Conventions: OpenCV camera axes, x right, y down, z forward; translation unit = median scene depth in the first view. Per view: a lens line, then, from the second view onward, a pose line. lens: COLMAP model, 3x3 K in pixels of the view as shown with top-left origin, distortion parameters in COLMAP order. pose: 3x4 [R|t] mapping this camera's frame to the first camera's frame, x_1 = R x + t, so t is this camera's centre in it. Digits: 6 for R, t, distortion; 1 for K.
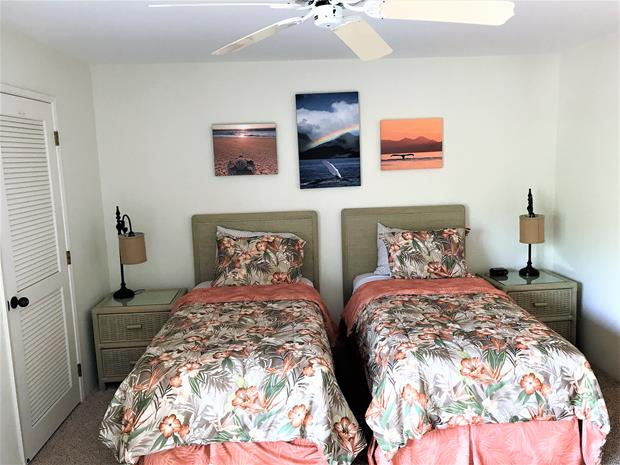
lens RADIAL K [[505.5, 0, 312.6], [0, 505.5, 222.1], [0, 0, 1]] dist [0.001564, -0.001675]
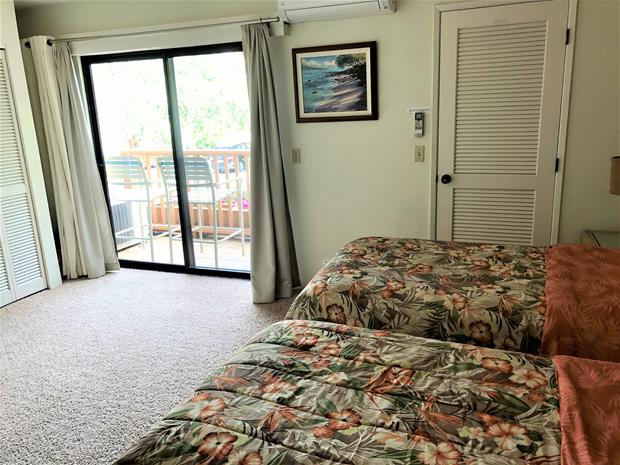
lens RADIAL K [[505.5, 0, 312.6], [0, 505.5, 222.1], [0, 0, 1]] dist [0.001564, -0.001675]
pose [[-0.399250, 0.269323, -0.876393, 0.717162], [-0.064790, 0.945205, 0.319985, -0.132579], [0.914550, 0.184535, -0.359924, 1.120981]]
